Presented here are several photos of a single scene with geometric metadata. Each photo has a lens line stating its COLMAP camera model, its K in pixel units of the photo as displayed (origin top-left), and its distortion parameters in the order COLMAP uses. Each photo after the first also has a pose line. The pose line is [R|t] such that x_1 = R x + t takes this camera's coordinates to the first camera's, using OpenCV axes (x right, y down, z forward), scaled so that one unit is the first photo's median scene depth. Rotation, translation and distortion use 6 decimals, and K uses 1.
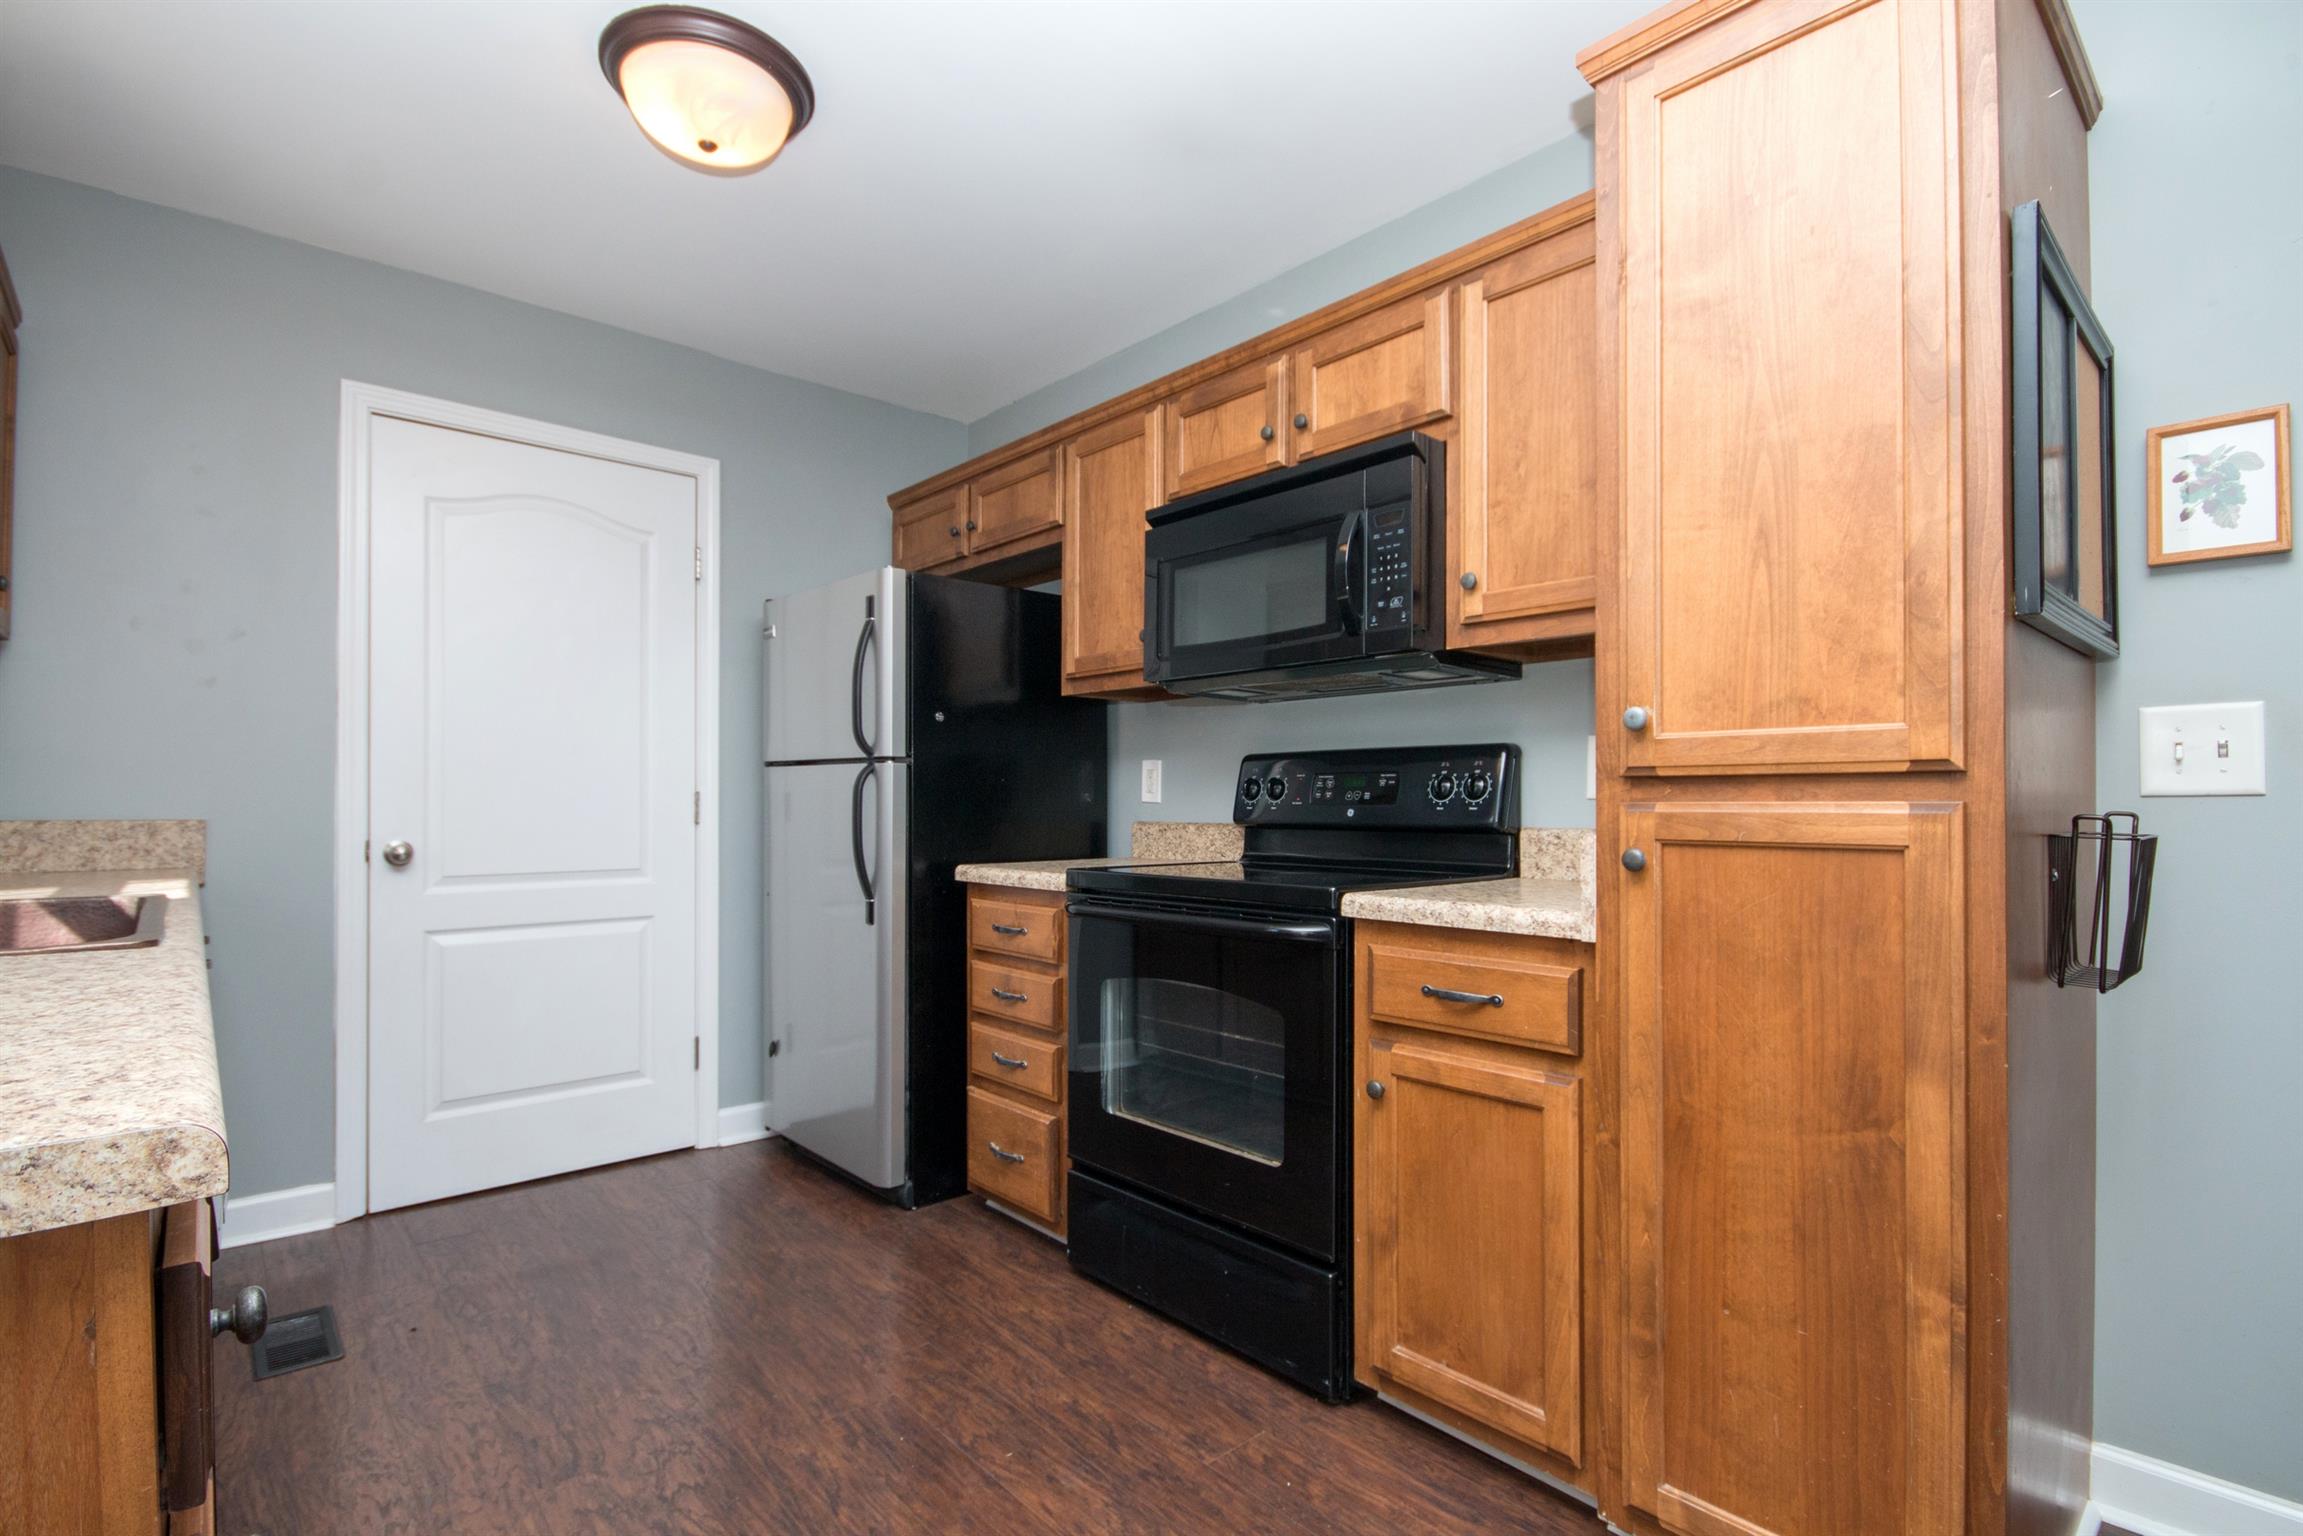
lens RADIAL K [[1078.6, 0, 1140.8], [0, 1078.6, 797.9], [0, 0, 1]] dist [0.007448, -0.008135]
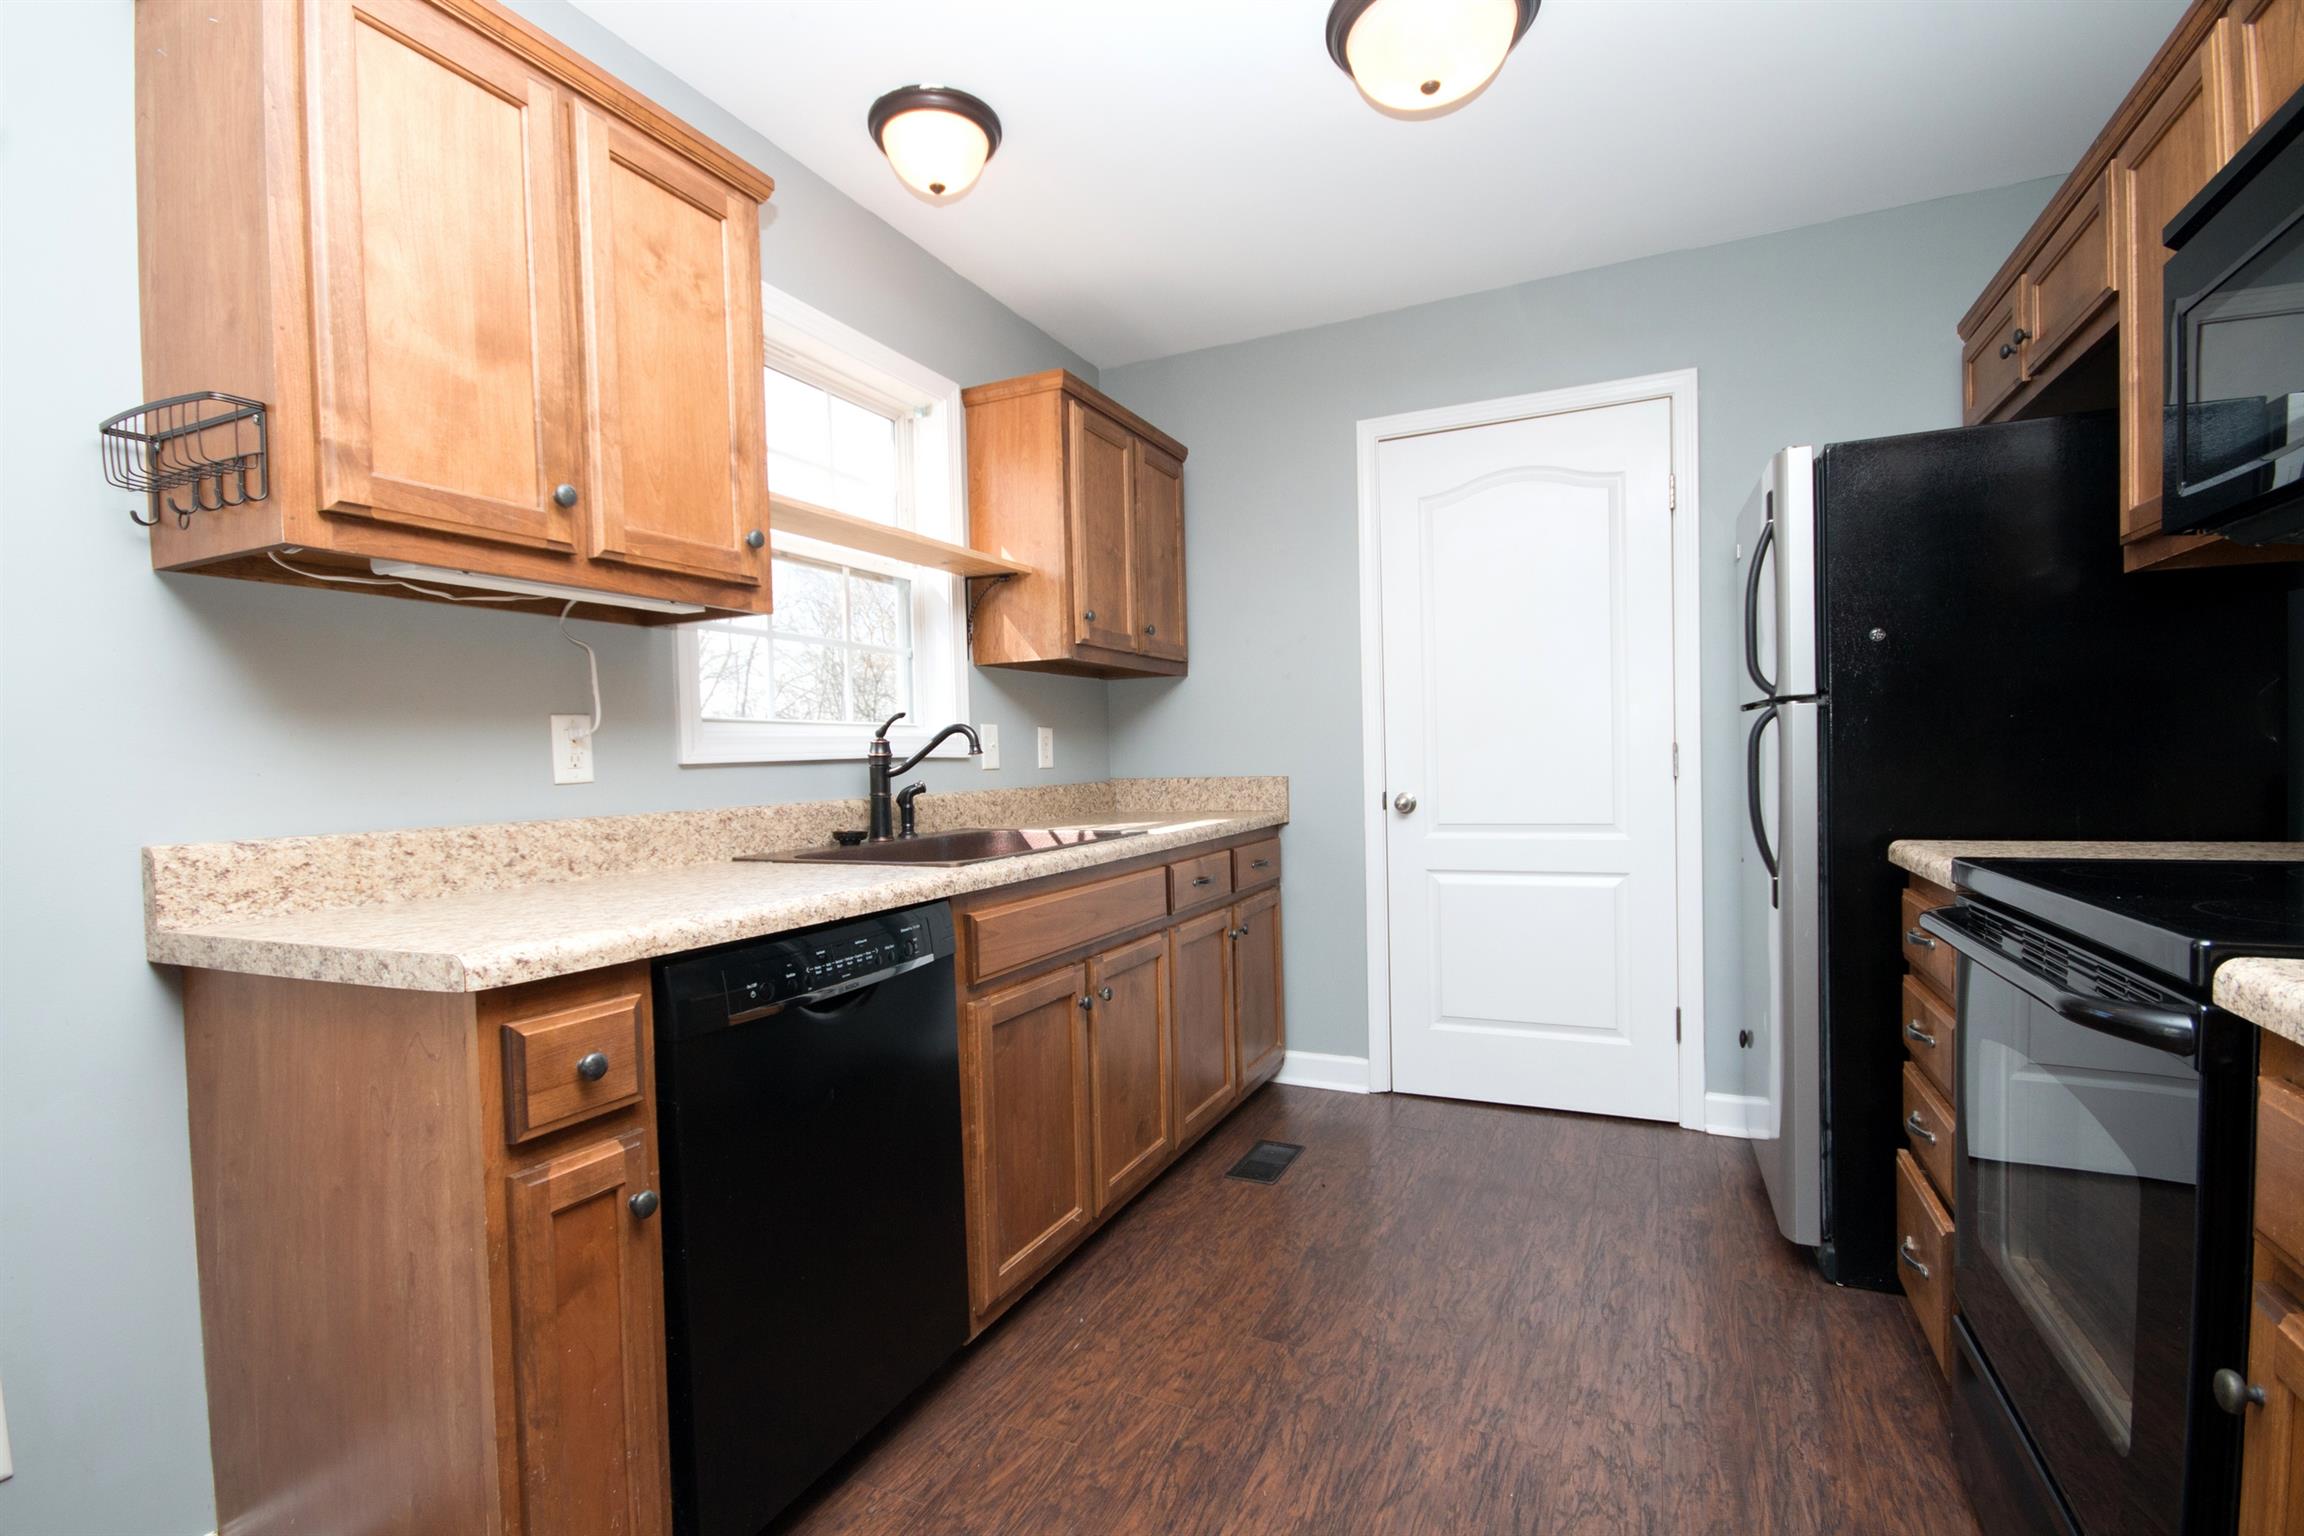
lens RADIAL K [[1059.0, 0, 1137.1], [0, 1059.0, 796.8], [0, 0, 1]] dist [0.001453, -0.000434]
pose [[0.387095, 0.020960, -0.921802, 0.292958], [0.030751, 0.998892, 0.035627, -0.007294], [0.921527, -0.042137, 0.386022, 0.275242]]
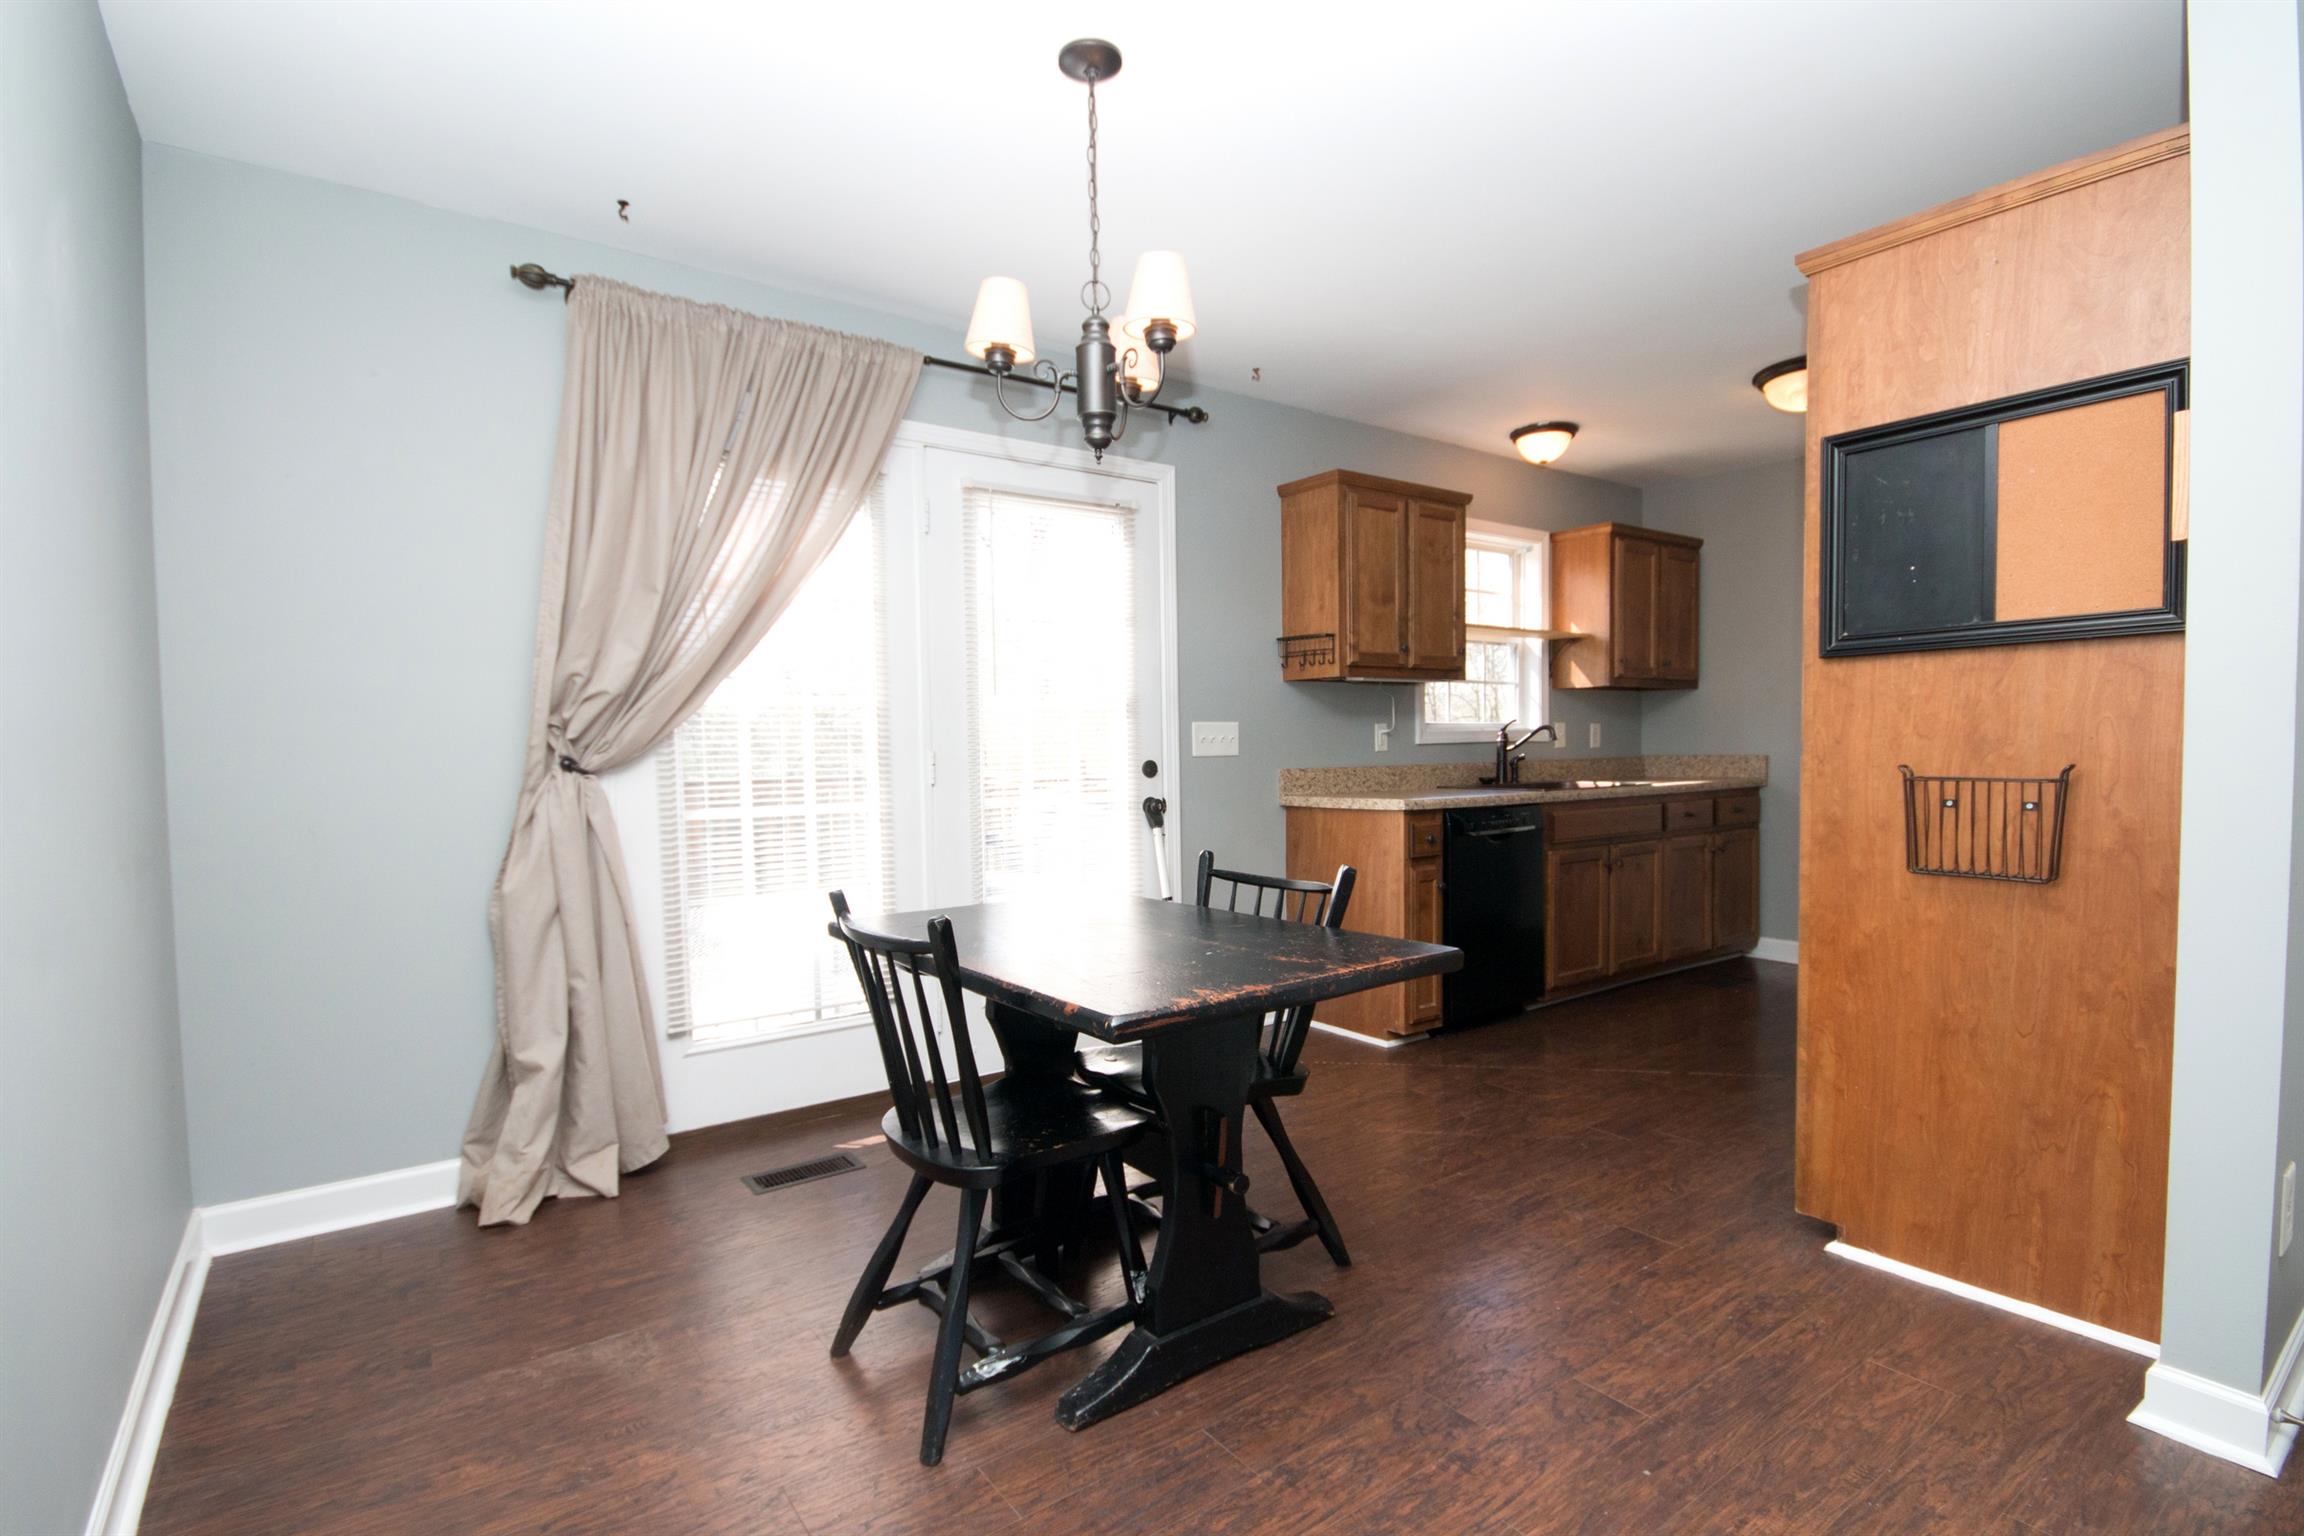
lens RADIAL K [[1059.0, 0, 1147.6], [0, 1059.0, 785.3], [0, 0, 1]] dist [0.001453, -0.000434]
pose [[-0.100357, 0.037919, -0.994229, 1.218237], [0.016977, 0.999193, 0.036395, -0.016176], [0.994807, -0.013227, -0.100920, 0.007003]]
